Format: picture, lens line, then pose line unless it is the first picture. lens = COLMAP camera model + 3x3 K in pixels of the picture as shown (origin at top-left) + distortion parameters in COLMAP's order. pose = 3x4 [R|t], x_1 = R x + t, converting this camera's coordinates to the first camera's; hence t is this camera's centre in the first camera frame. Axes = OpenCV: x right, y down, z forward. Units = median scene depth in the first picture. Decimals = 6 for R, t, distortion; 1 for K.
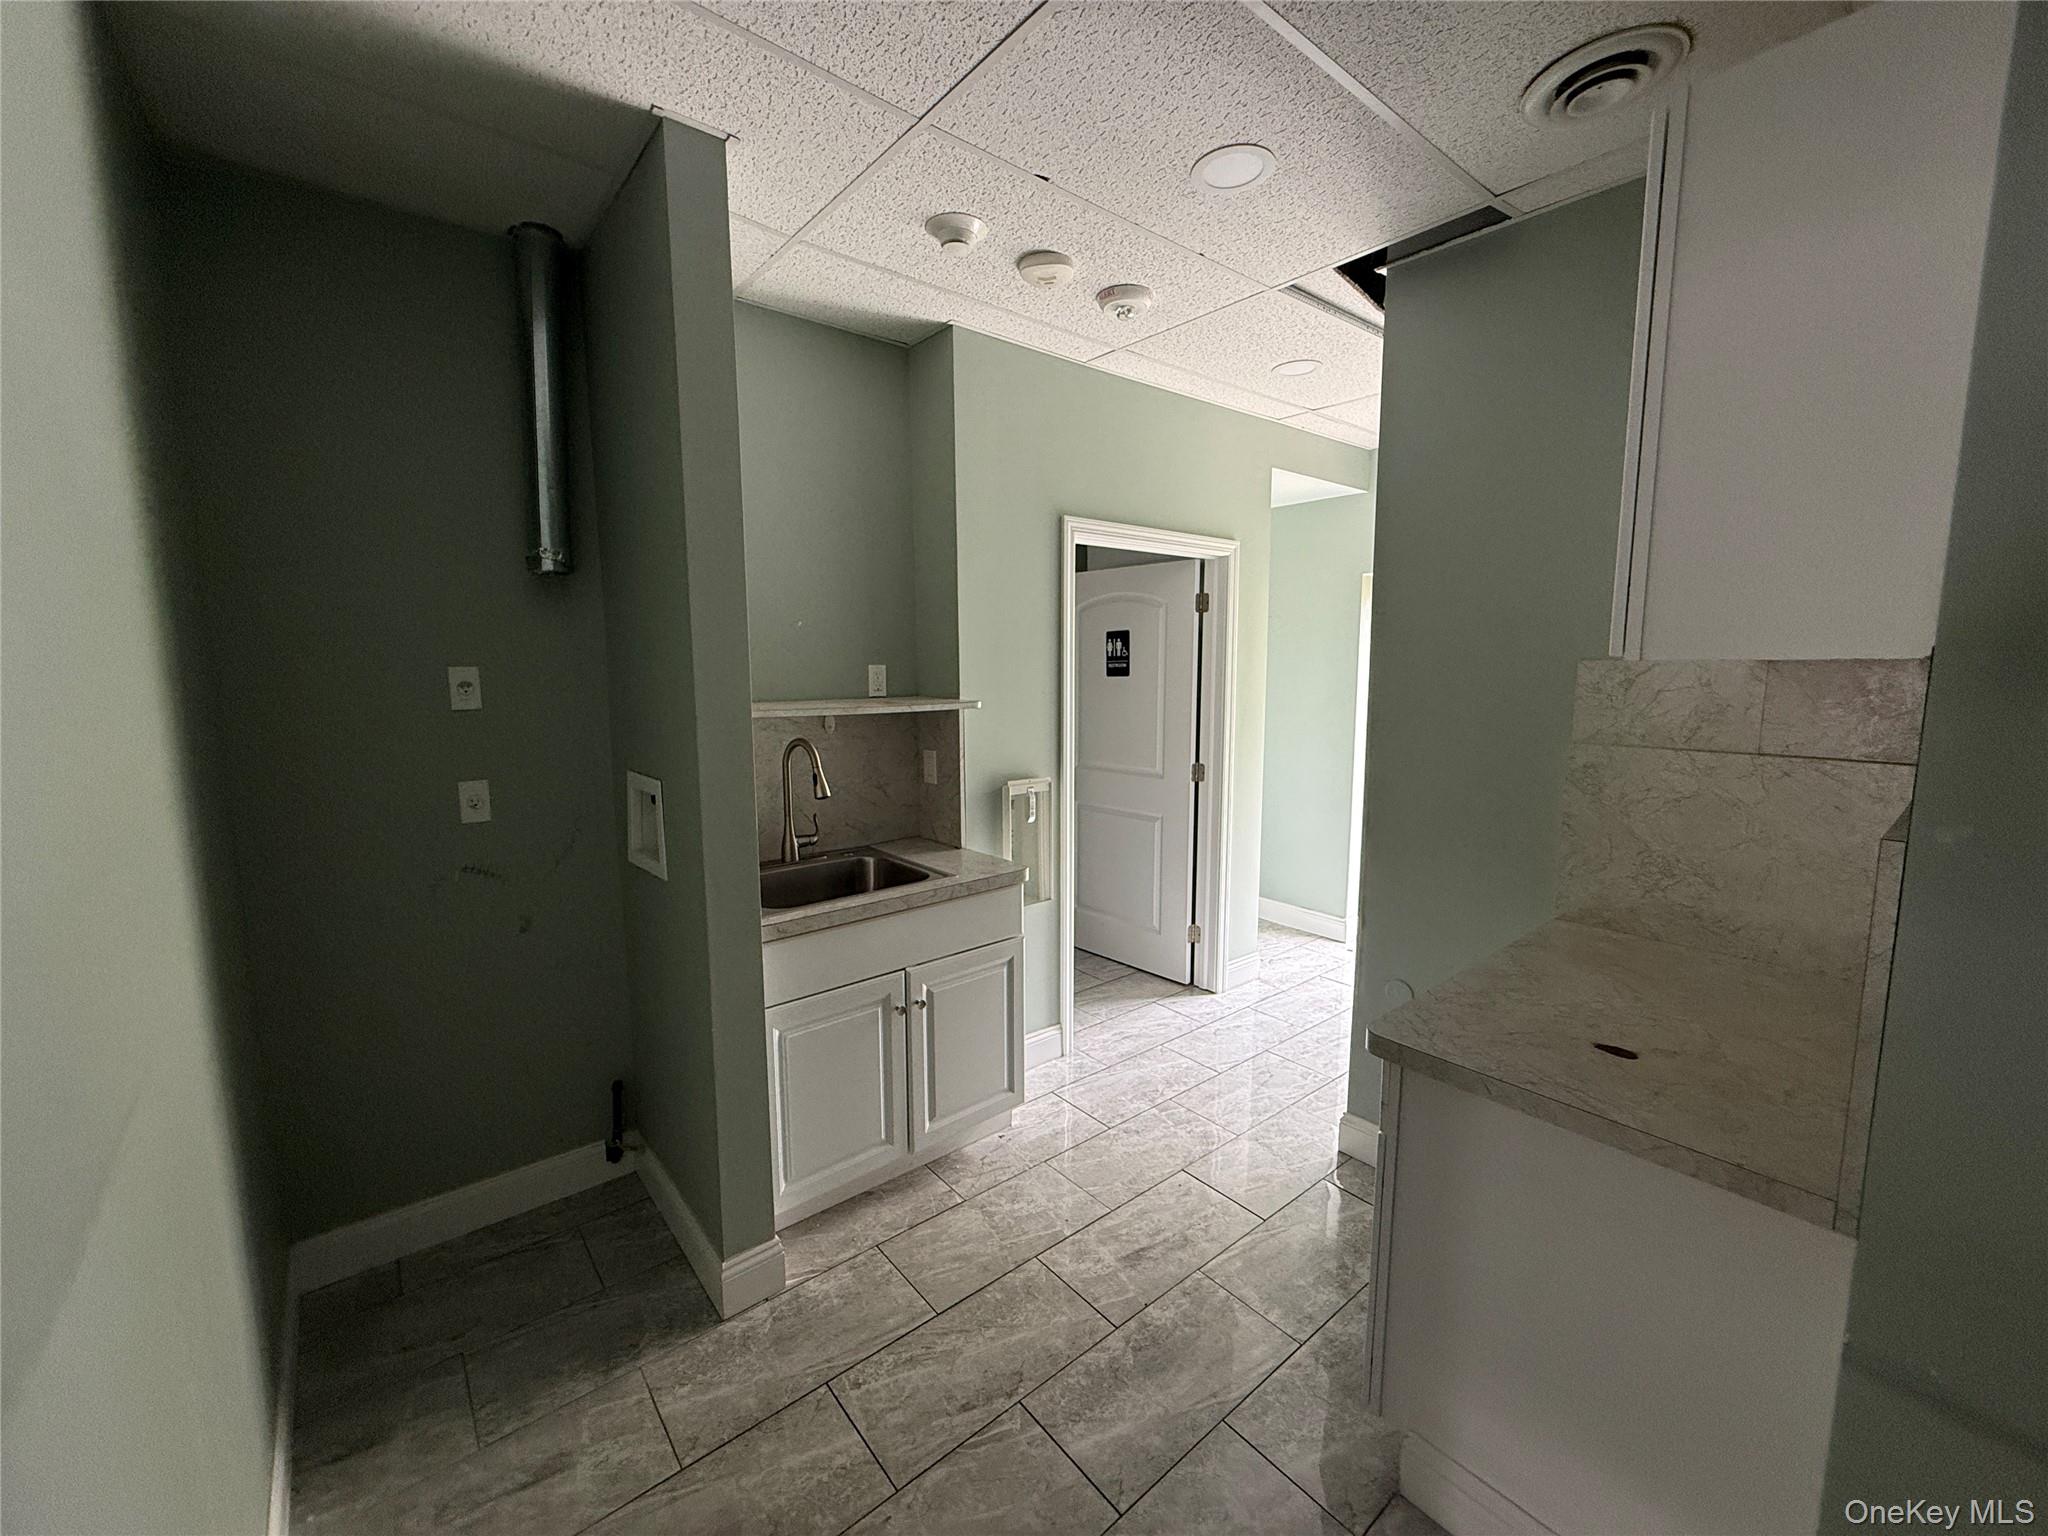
lens RADIAL K [[821.2, 0, 1020.4], [0, 821.2, 759.5], [0, 0, 1]] dist [0.000388, 0.000507]
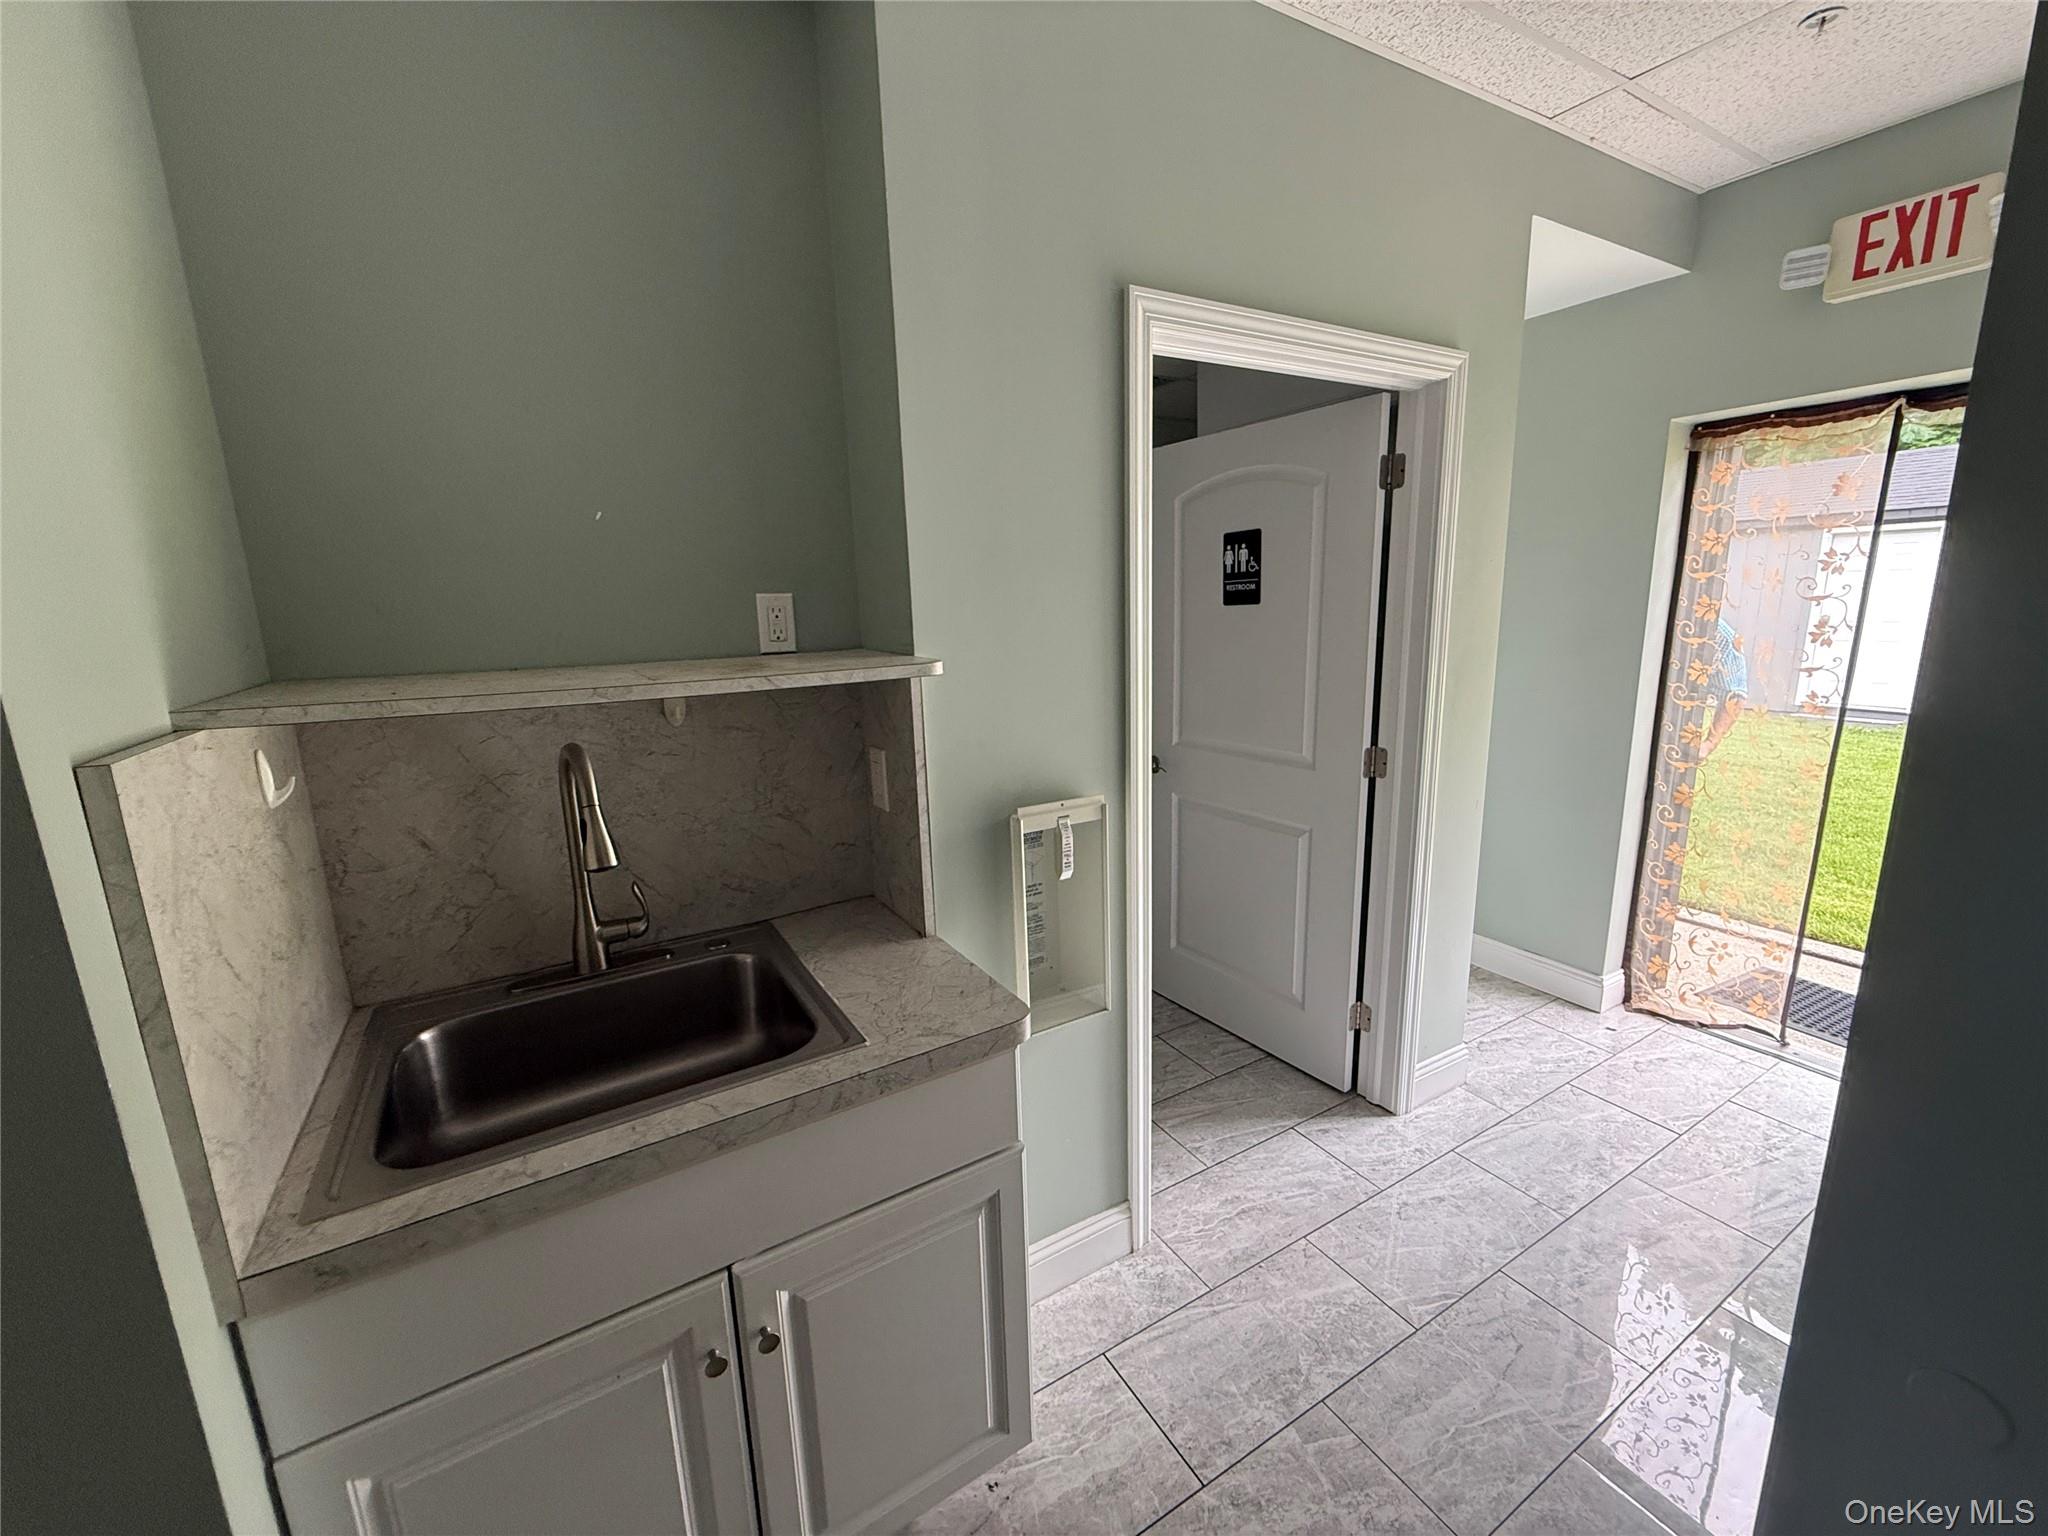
lens RADIAL K [[821.2, 0, 1015.5], [0, 821.2, 759.2], [0, 0, 1]] dist [0.000388, 0.000507]
pose [[0.987069, 0.005101, -0.160213, 0.059071], [0.007489, 0.996934, 0.077882, -0.040215], [0.160120, -0.078074, 0.984005, 0.411395]]
